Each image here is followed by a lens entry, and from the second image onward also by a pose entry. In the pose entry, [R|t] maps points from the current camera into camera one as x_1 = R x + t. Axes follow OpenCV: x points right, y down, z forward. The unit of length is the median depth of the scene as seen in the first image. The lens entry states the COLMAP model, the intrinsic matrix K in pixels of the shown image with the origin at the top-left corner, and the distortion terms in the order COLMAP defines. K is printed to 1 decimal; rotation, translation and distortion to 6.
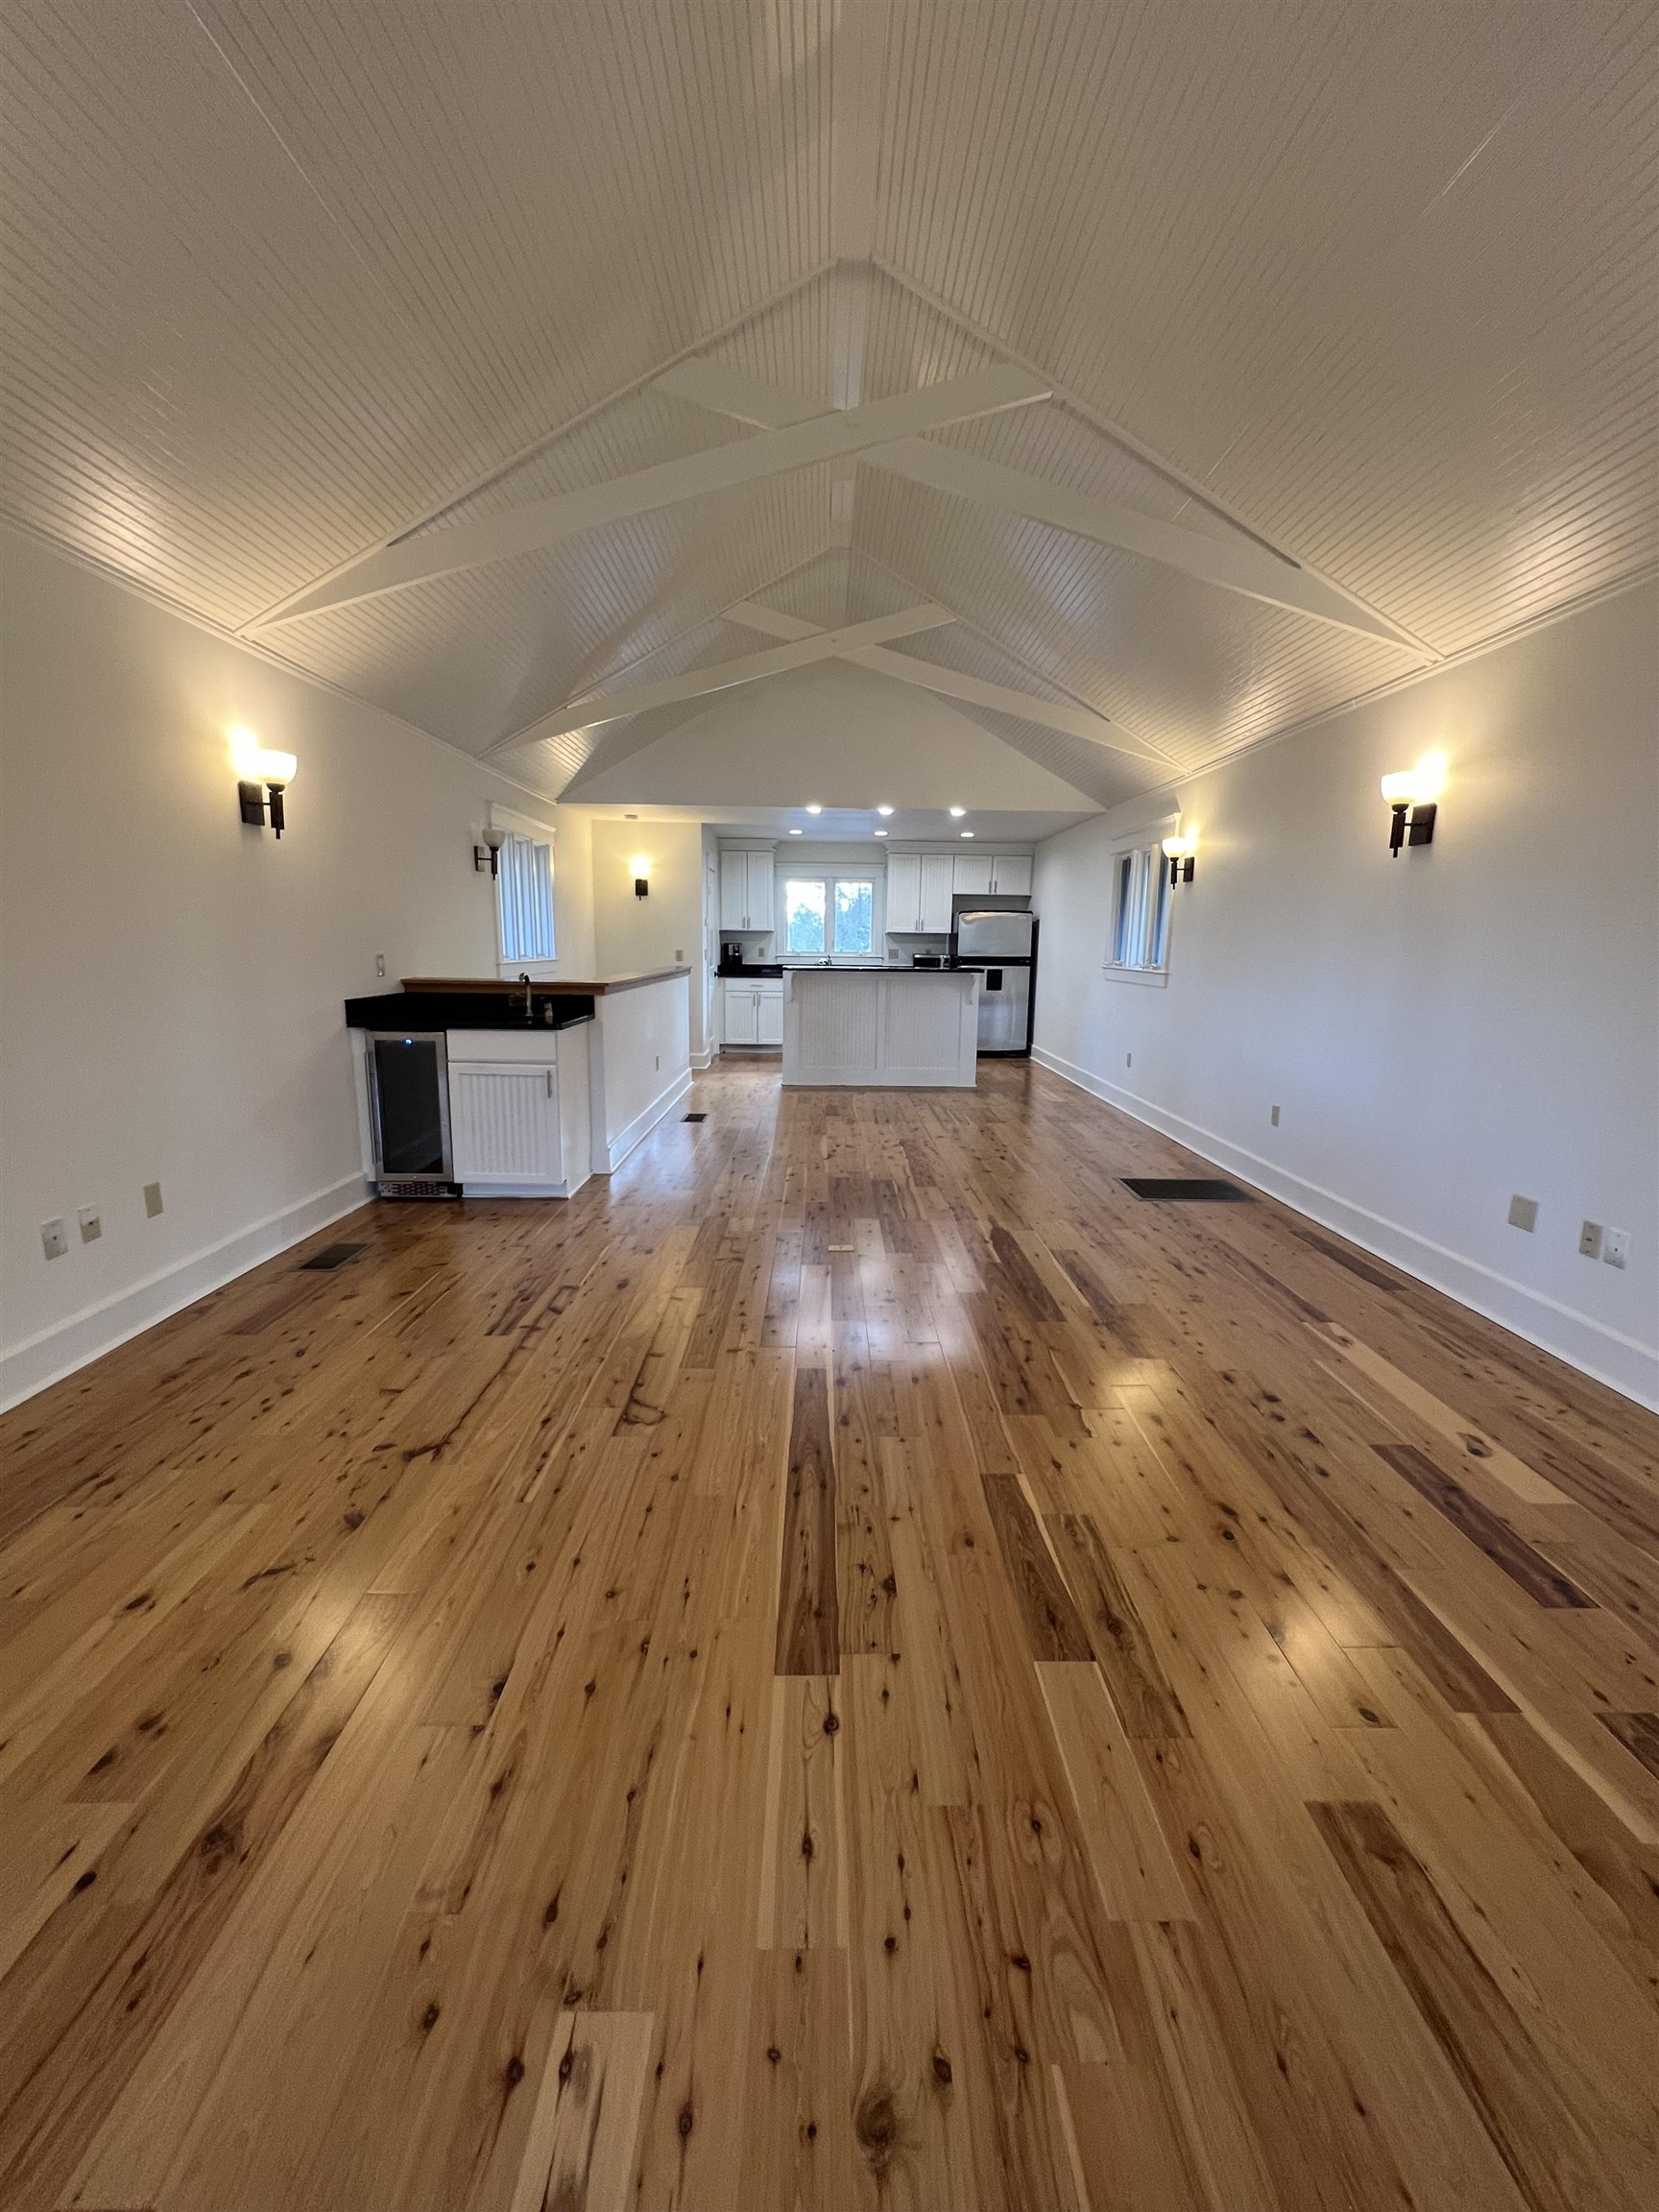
lens RADIAL K [[898.4, 0, 820.0], [0, 898.4, 1115.8], [0, 0, 1]] dist [-0.001402, -0.000128]
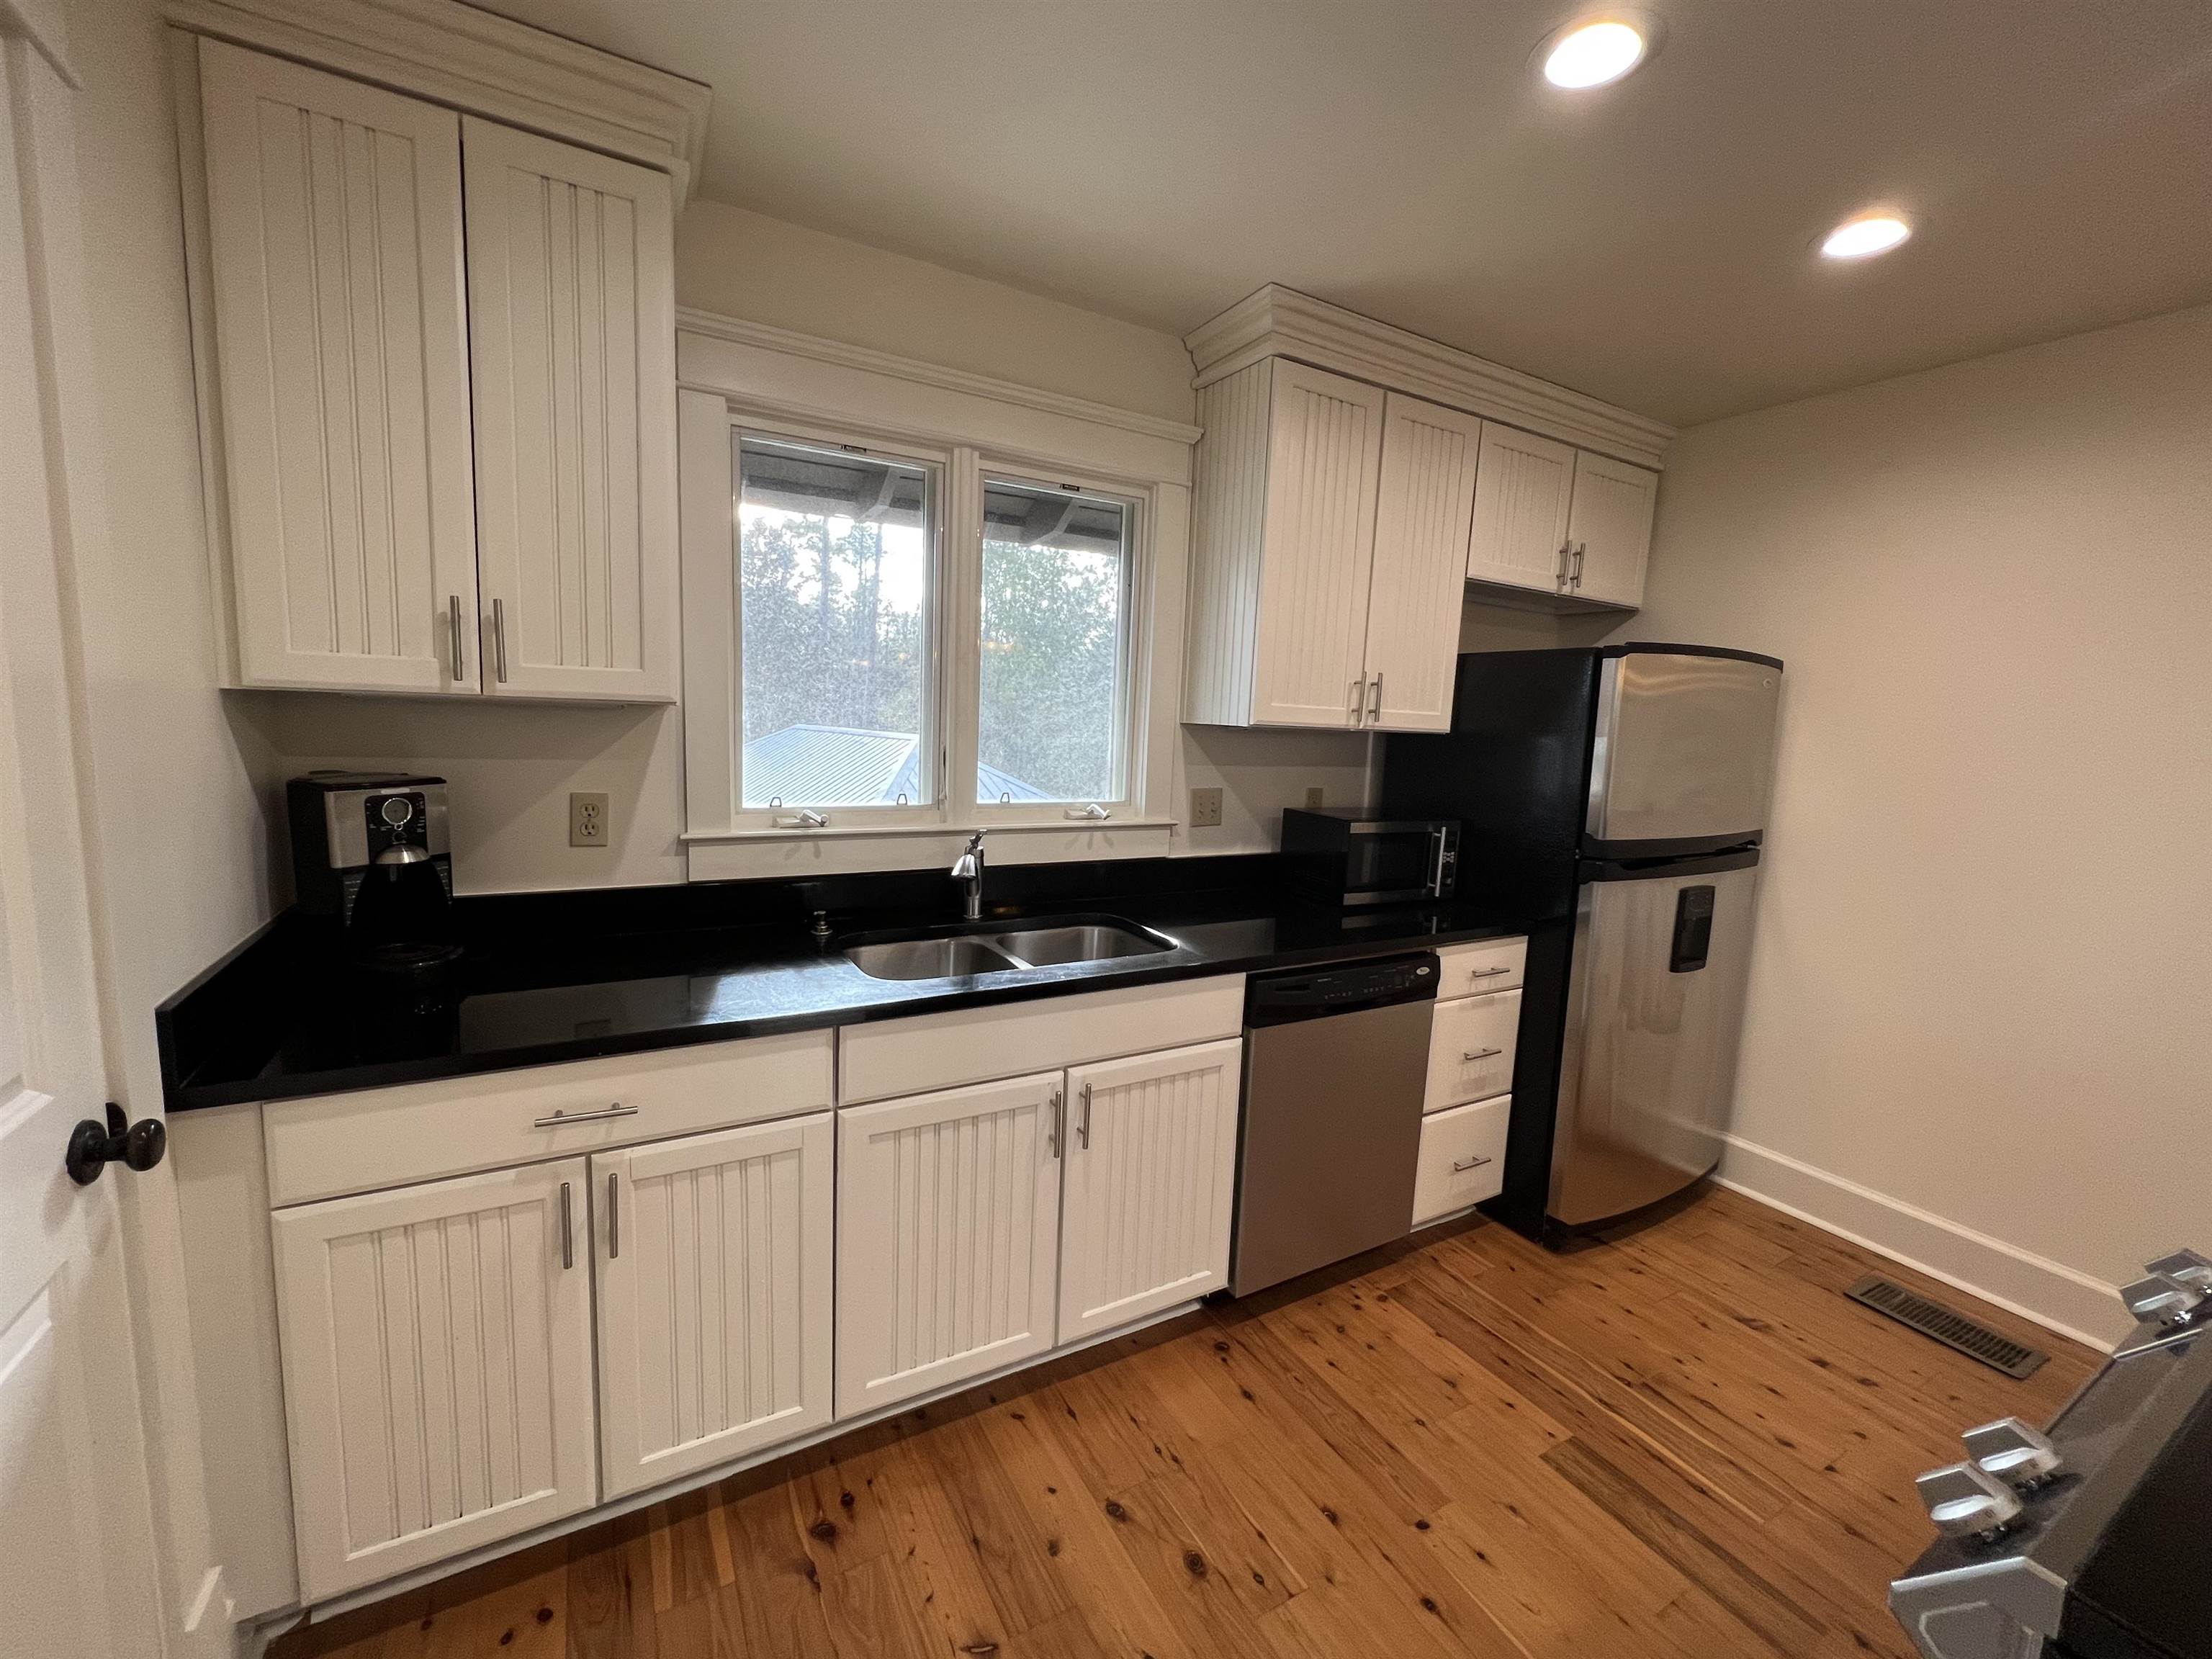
lens RADIAL K [[898.4, 0, 1101.0], [0, 898.4, 823.2], [0, 0, 1]] dist [-0.001402, -0.000128]
pose [[0.872301, -0.036467, 0.487608, -0.066440], [0.064656, 0.997061, -0.041099, -0.175719], [-0.484676, 0.067377, 0.872095, 0.837946]]
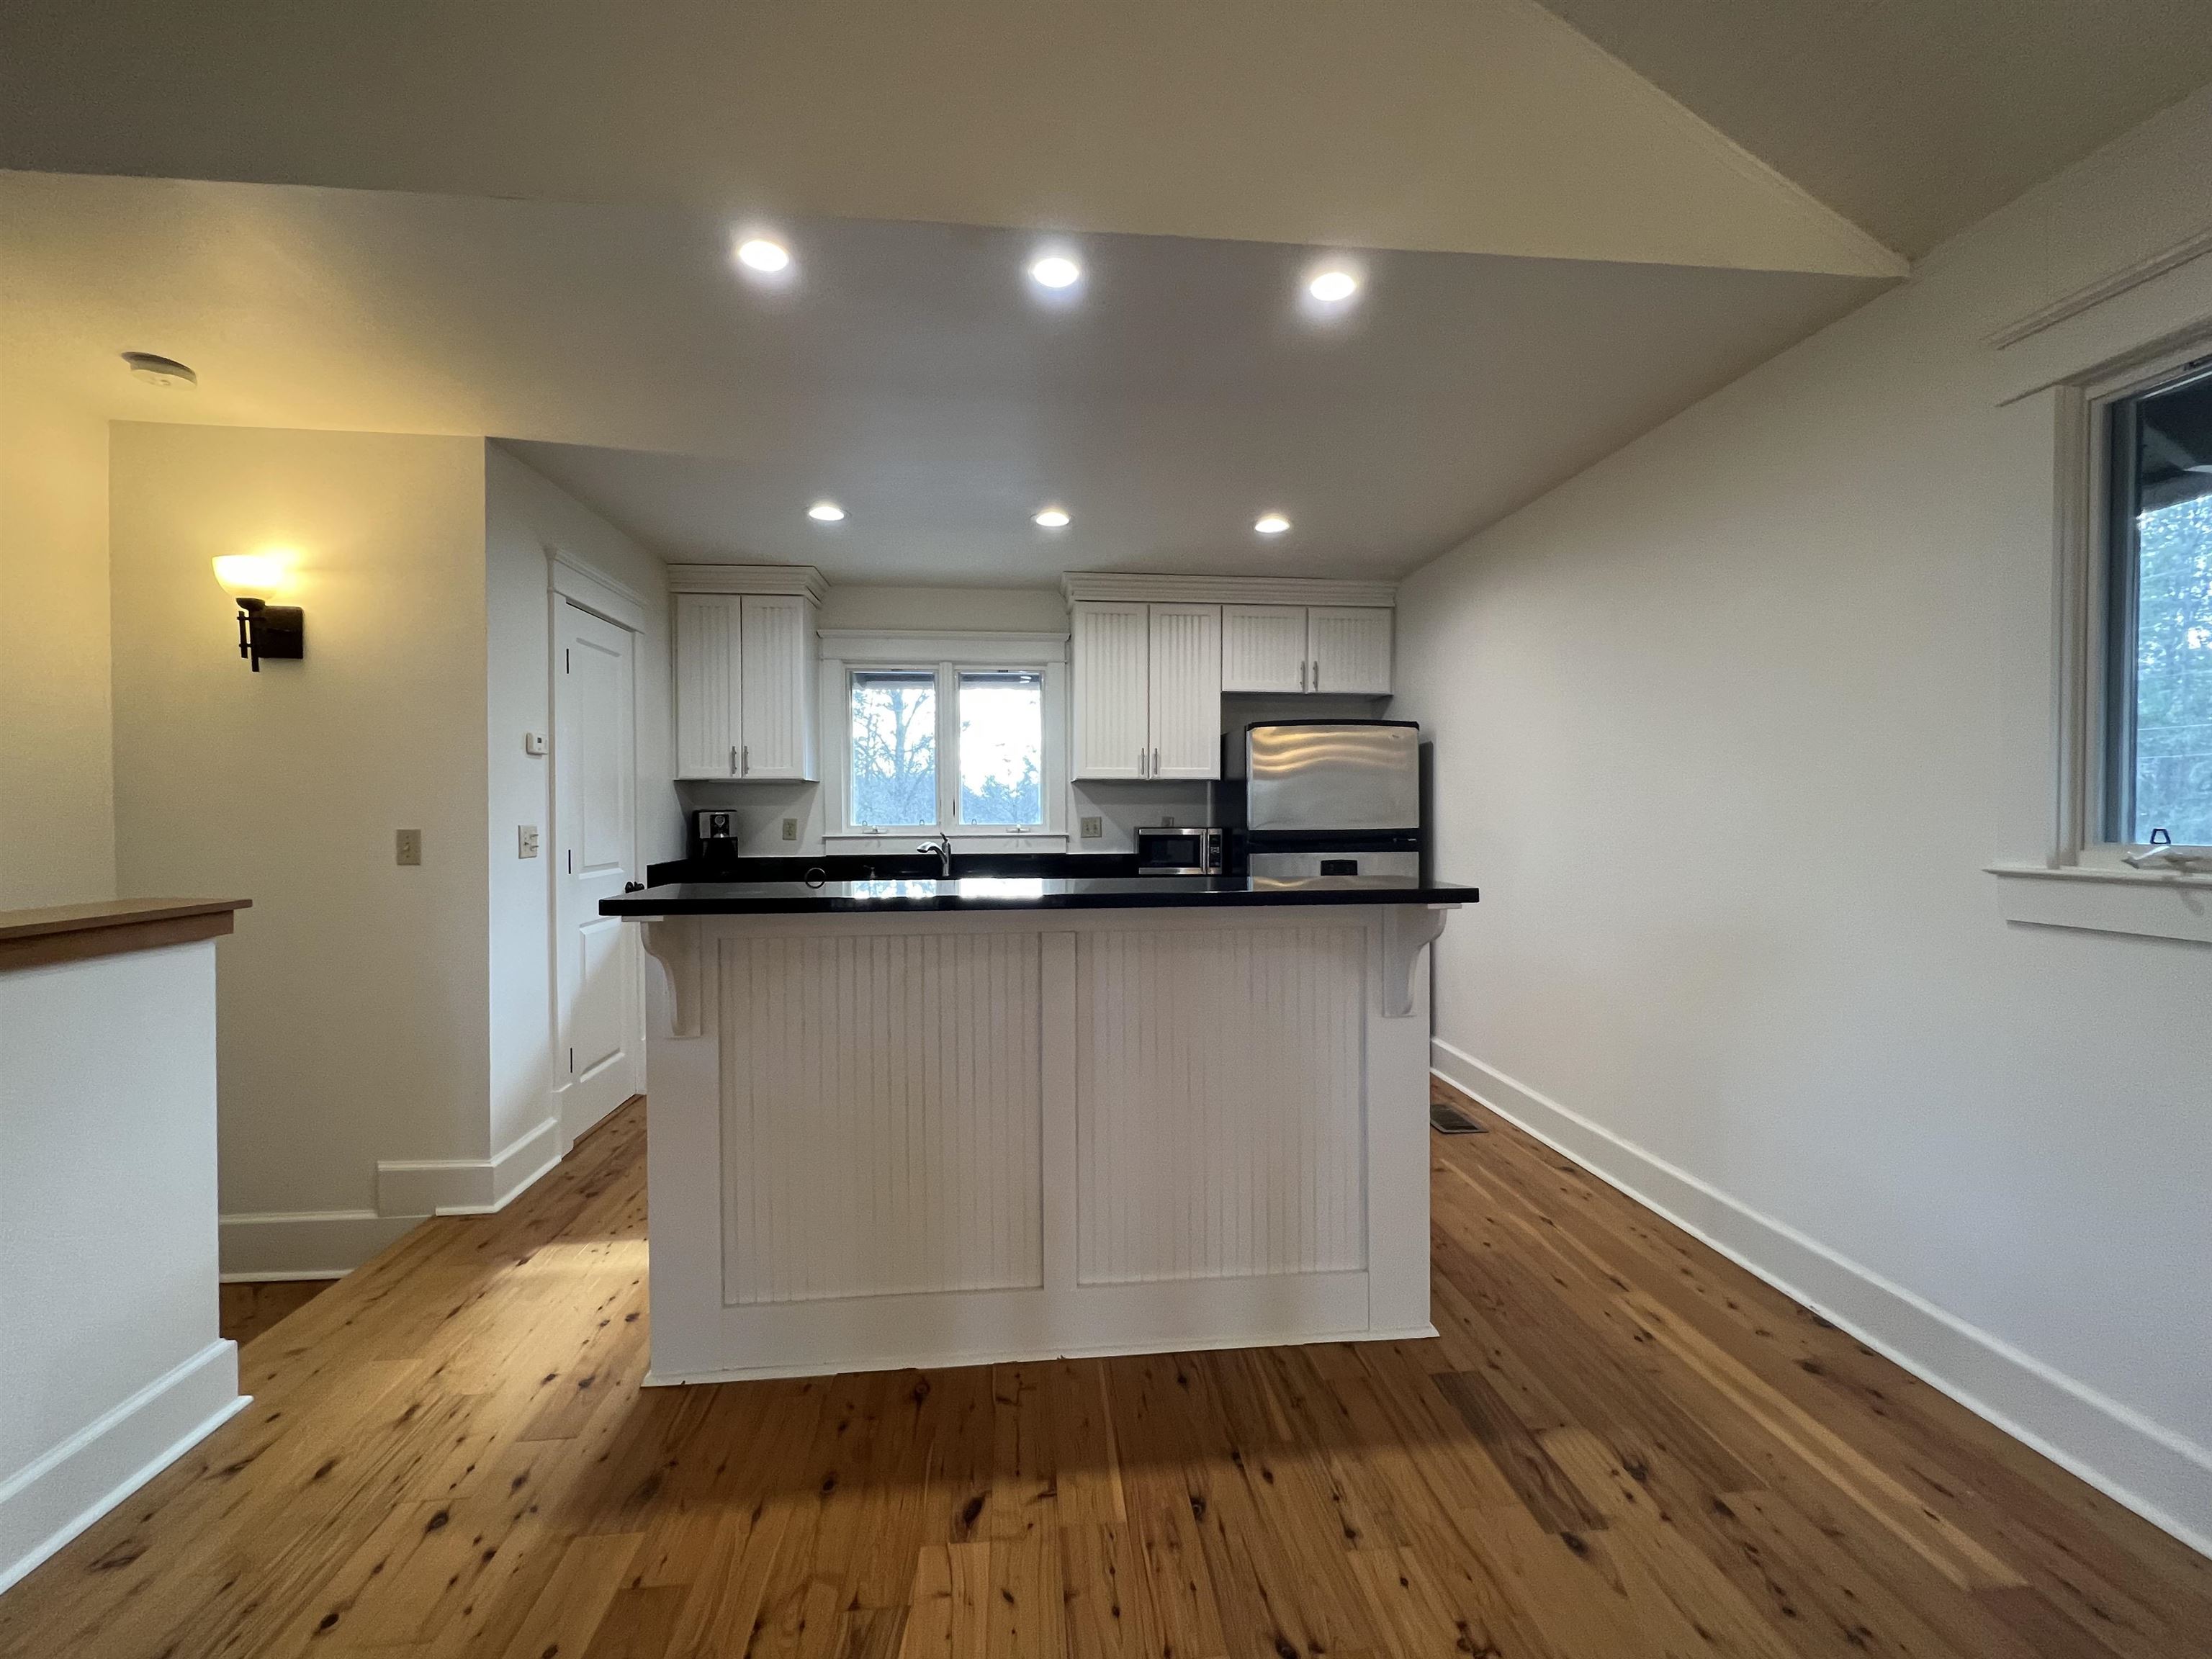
lens RADIAL K [[898.4, 0, 1104.2], [0, 898.4, 828.8], [0, 0, 1]] dist [-0.001402, -0.000128]
pose [[0.994783, -0.018666, 0.100296, 0.044822], [0.035759, 0.984545, -0.171445, -0.106788], [-0.095546, 0.174137, 0.980075, 0.584237]]
